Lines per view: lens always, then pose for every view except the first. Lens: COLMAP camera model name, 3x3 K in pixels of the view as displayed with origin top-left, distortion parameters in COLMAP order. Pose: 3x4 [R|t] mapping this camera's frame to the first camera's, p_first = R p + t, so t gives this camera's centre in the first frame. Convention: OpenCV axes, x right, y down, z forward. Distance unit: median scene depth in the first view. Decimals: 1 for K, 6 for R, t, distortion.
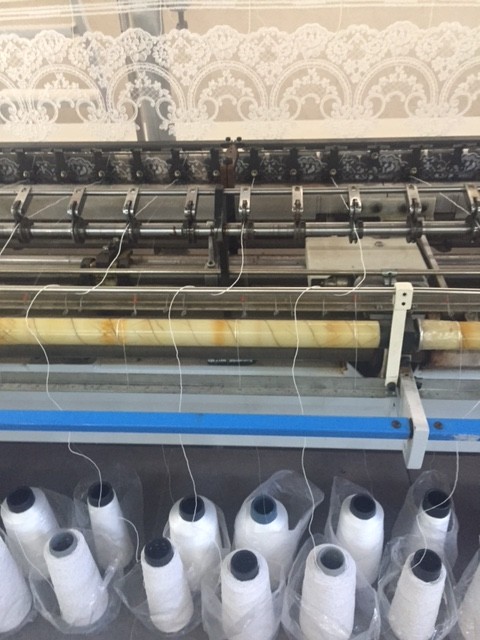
lens RADIAL K [[538.4, 0, 241.9], [0, 538.4, 325.8], [0, 0, 1]] dist [0.048681, -0.095452]
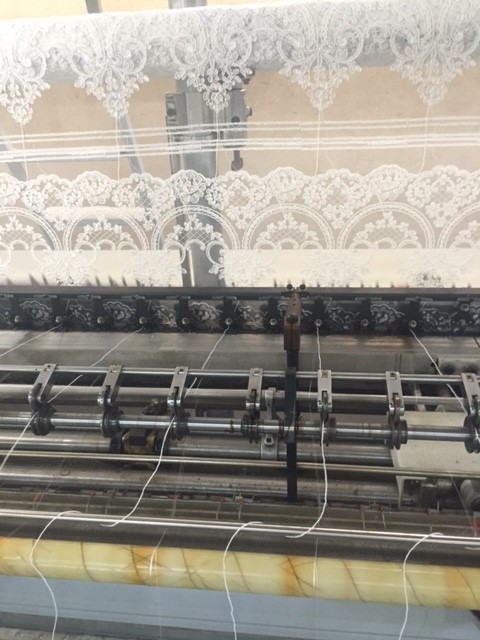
lens RADIAL K [[538.4, 0, 239.2], [0, 538.4, 320.9], [0, 0, 1]] dist [0.048681, -0.095452]
pose [[0.998071, 0.010175, -0.061249, -0.053065], [-0.020726, 0.984496, -0.174177, -0.146610], [0.058527, 0.175111, 0.982808, 0.165805]]
